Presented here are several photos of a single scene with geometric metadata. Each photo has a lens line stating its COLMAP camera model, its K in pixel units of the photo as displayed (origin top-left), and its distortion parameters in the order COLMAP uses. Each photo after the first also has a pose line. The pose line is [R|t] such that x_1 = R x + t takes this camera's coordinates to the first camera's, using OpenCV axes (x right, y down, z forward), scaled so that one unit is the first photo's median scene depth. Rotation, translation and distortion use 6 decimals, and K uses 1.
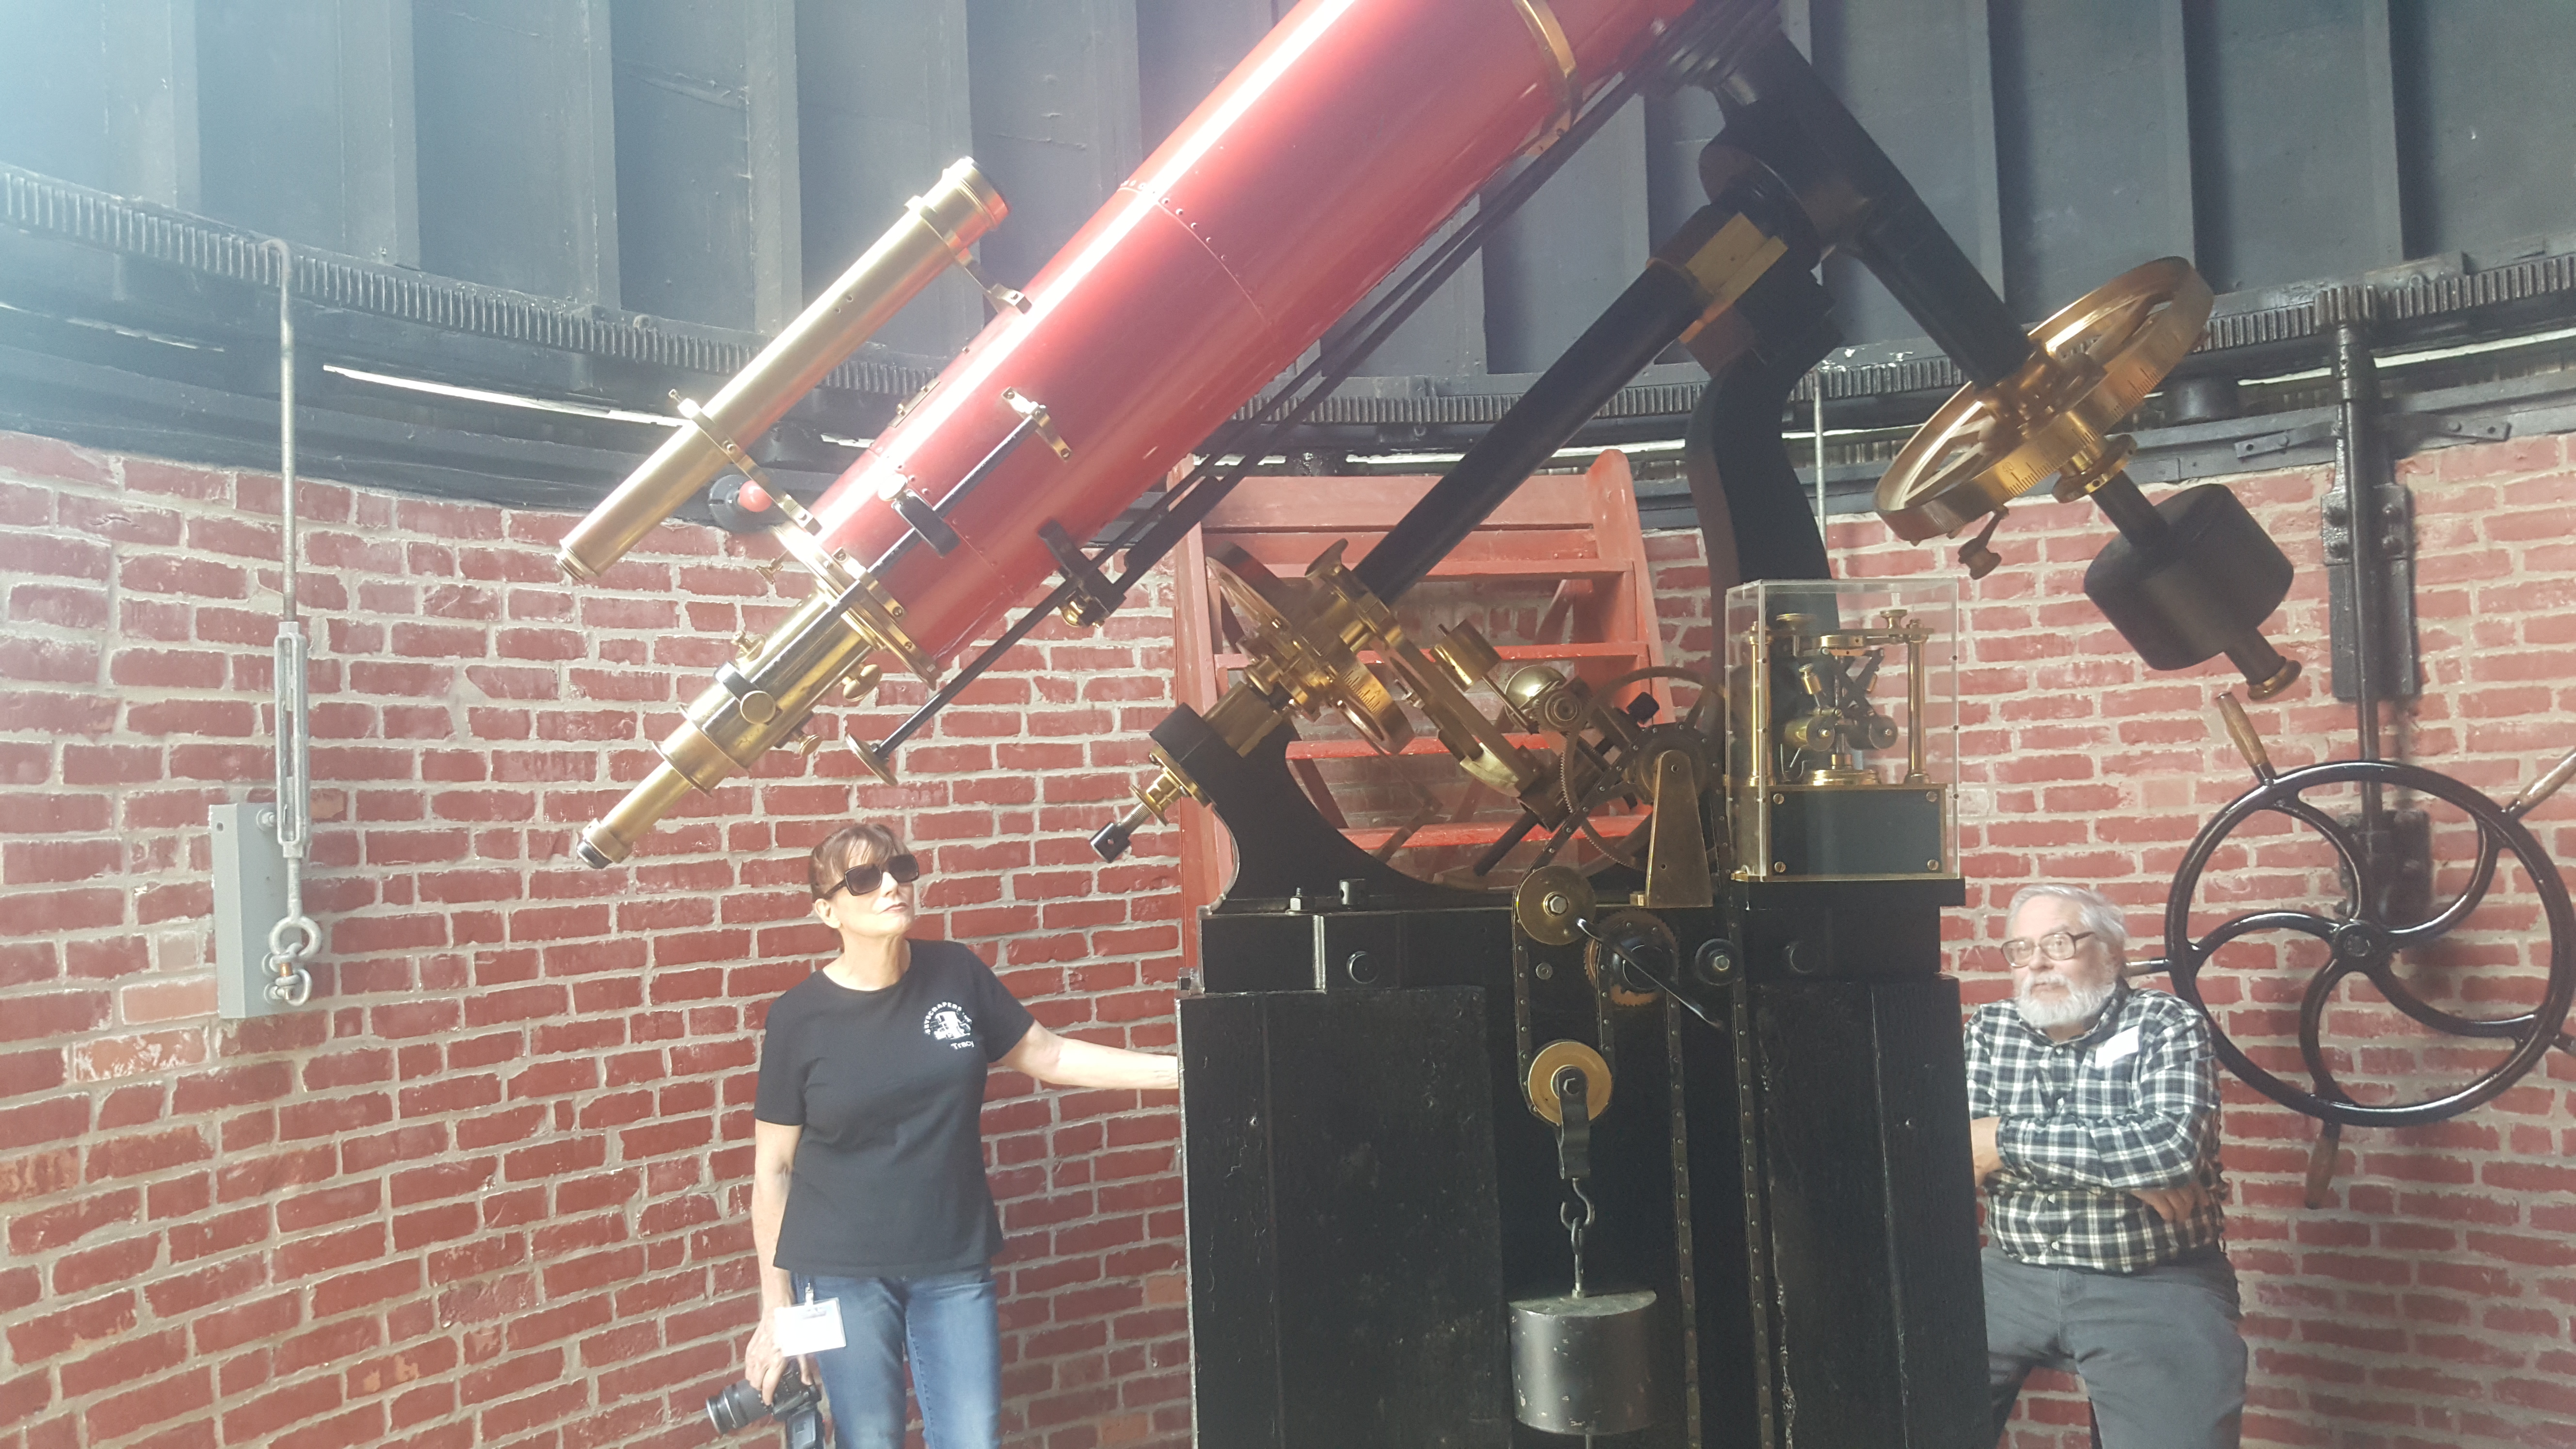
lens RADIAL K [[1961.3, 0, 1302.8], [0, 1961.3, 737.7], [0, 0, 1]] dist [0.090572, -0.146086]
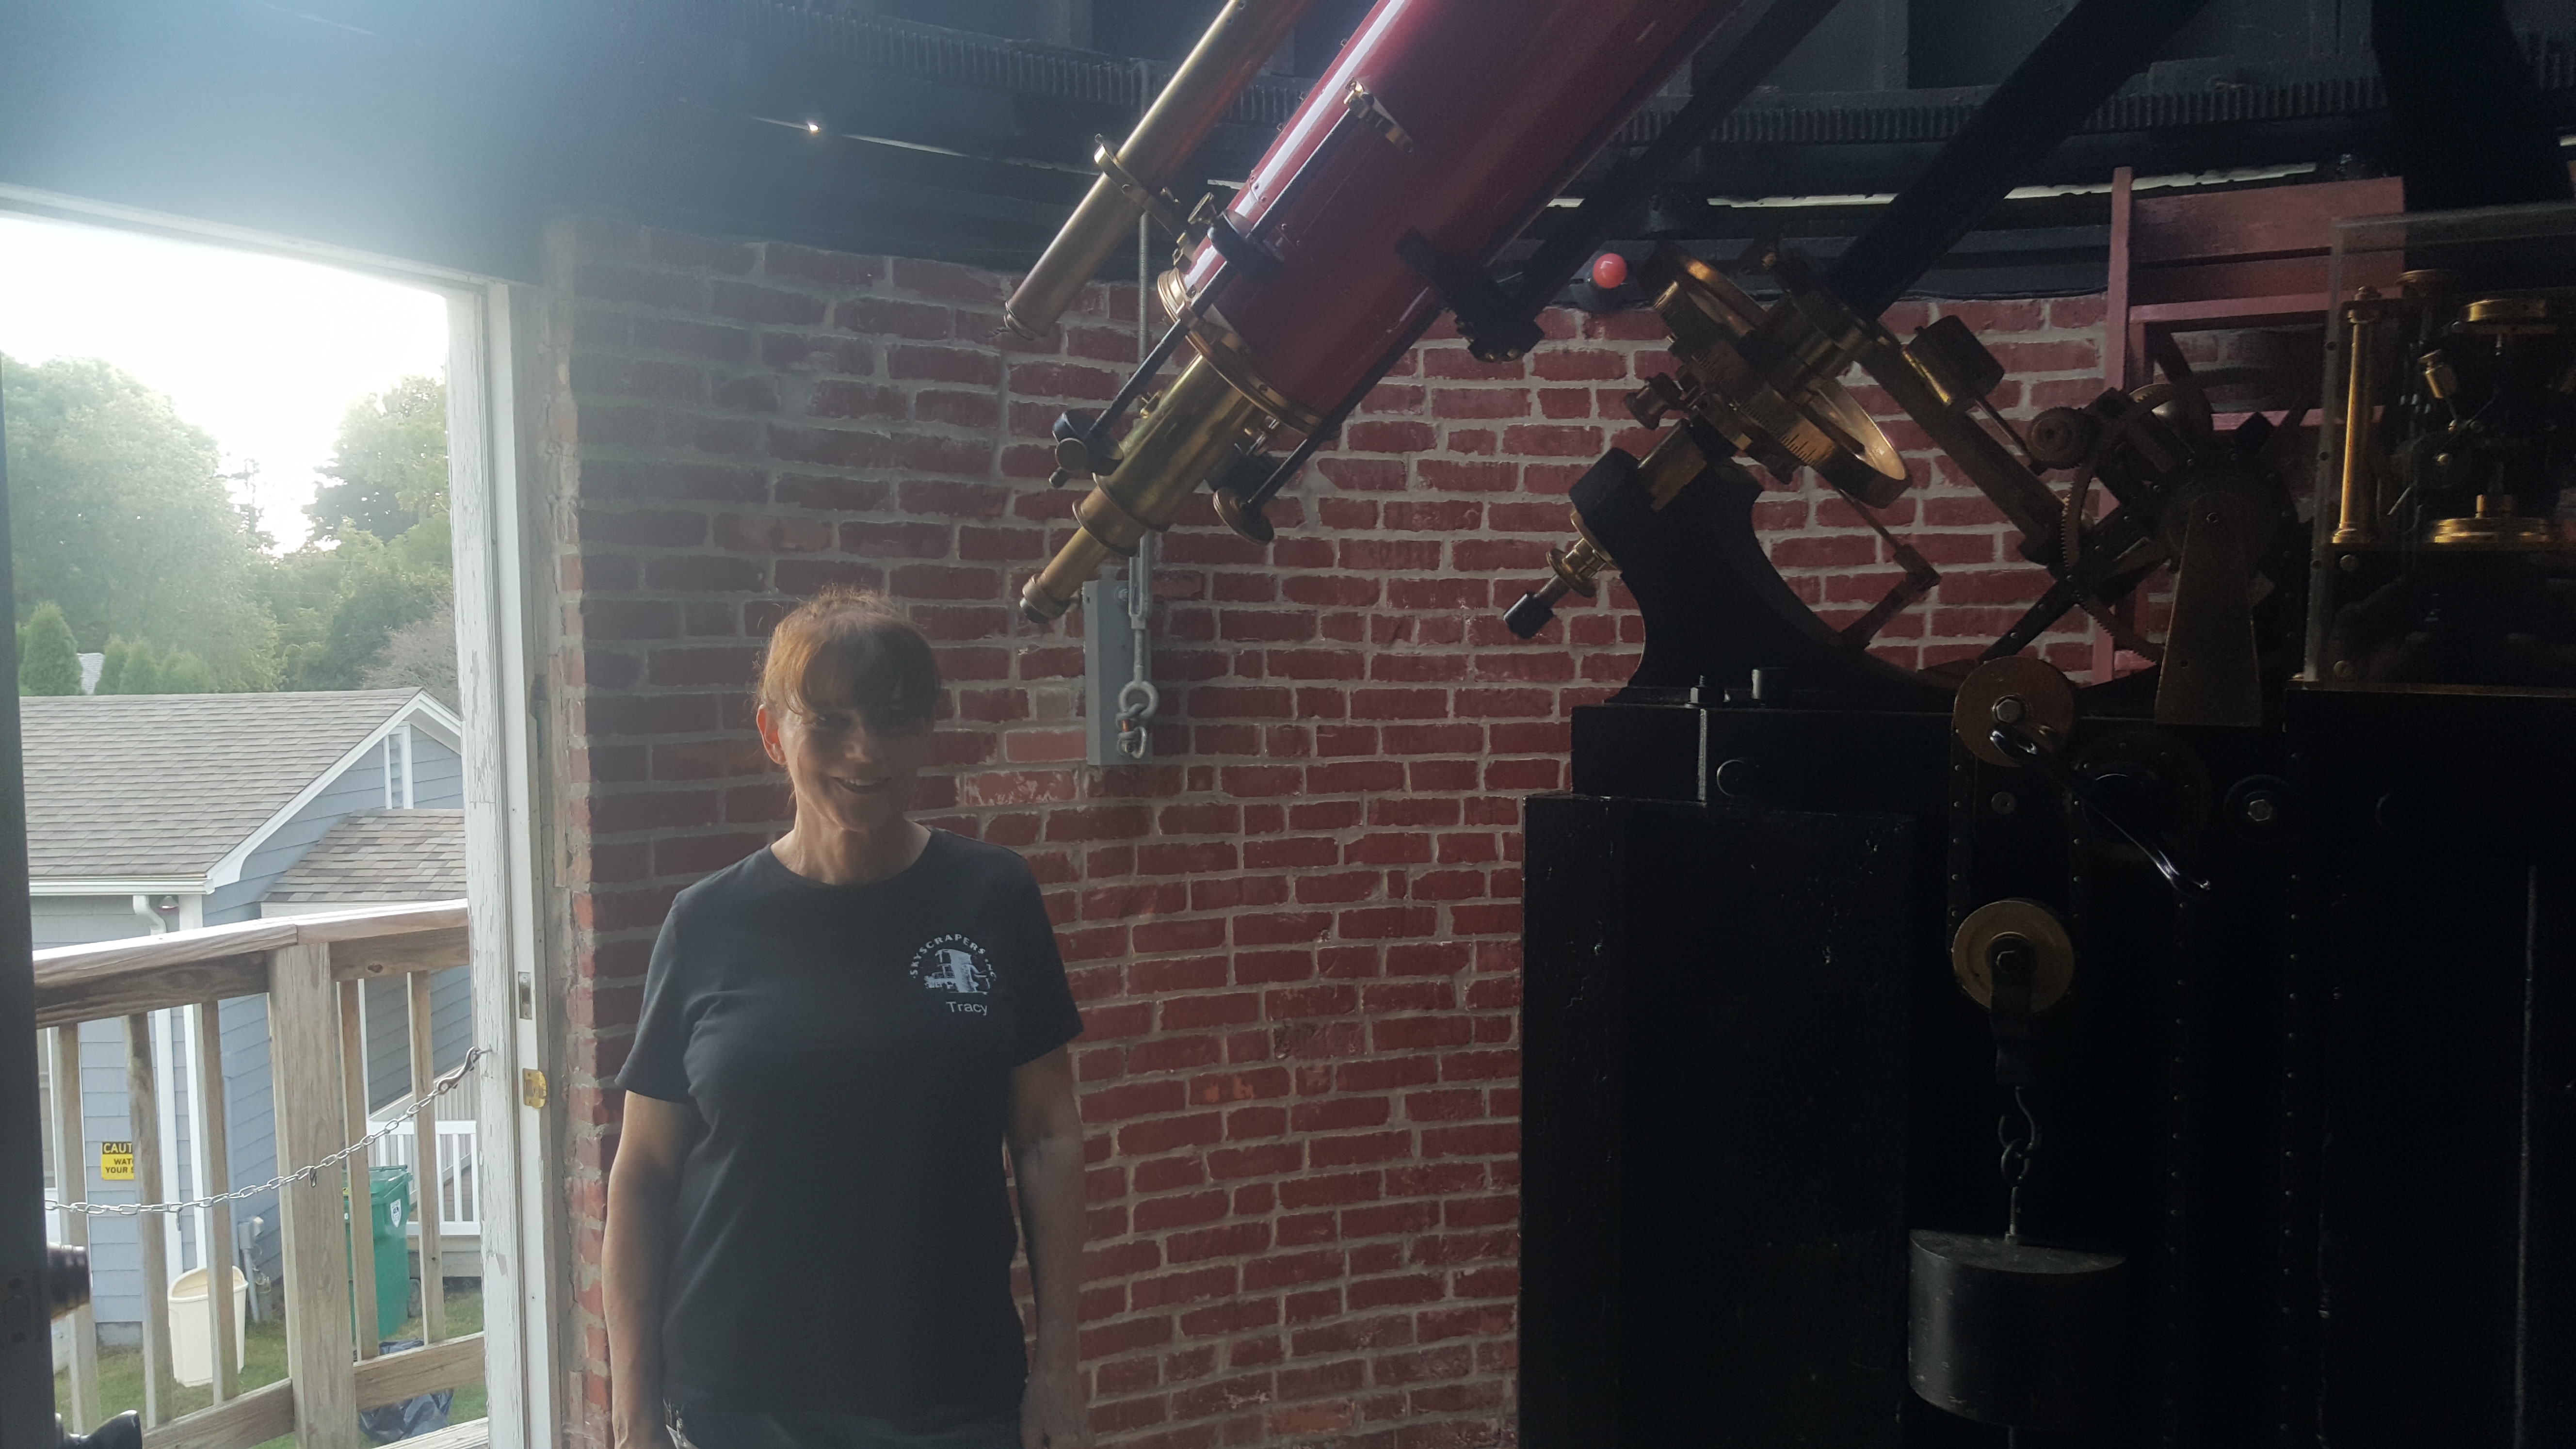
lens RADIAL K [[1936.4, 0, 1282.5], [0, 1936.4, 754.1], [0, 0, 1]] dist [0.171584, -0.143251]
pose [[0.786409, 0.068032, -0.613948, 0.217734], [-0.007836, 0.994935, 0.100212, 0.017469], [0.617656, -0.073997, 0.782959, 0.156338]]
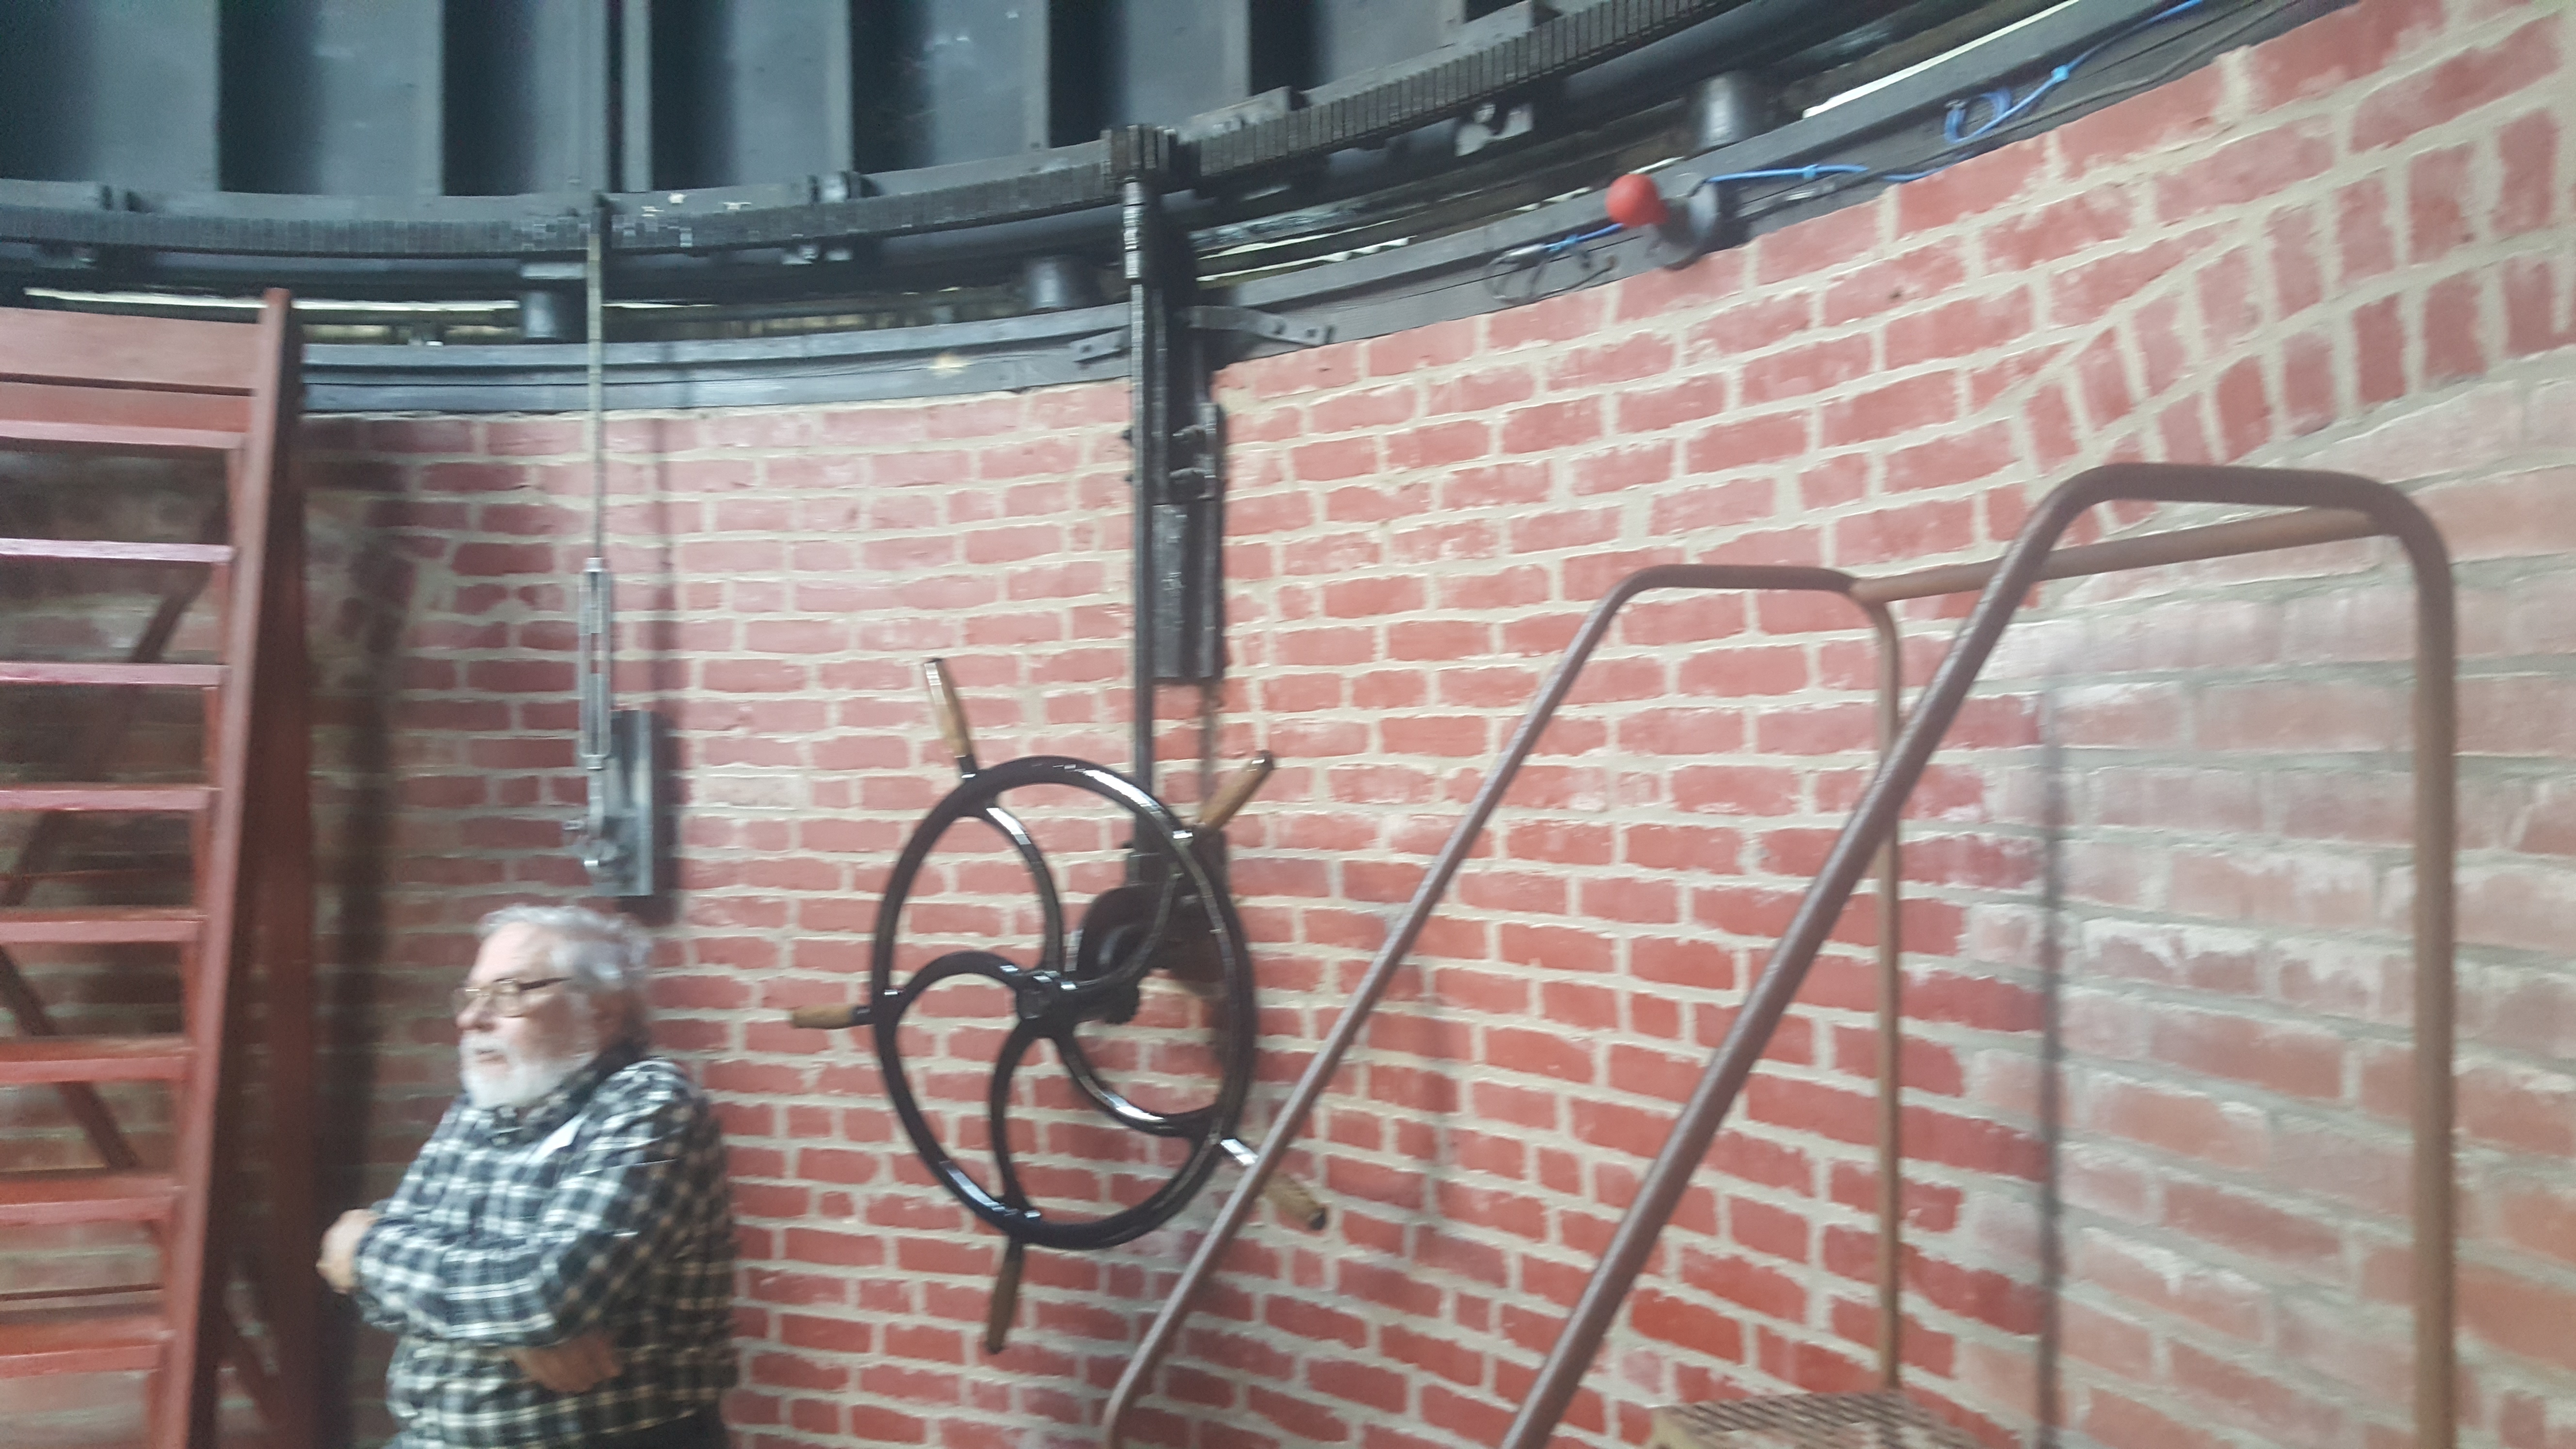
lens RADIAL K [[1957.6, 0, 1218.6], [0, 1957.6, 719.5], [0, 0, 1]] dist [0.143728, -0.139391]
pose [[0.998657, 0.050445, 0.011801, 0.579334], [-0.050507, 0.998711, 0.005003, -0.010095], [-0.011534, -0.005592, 0.999918, 0.257847]]
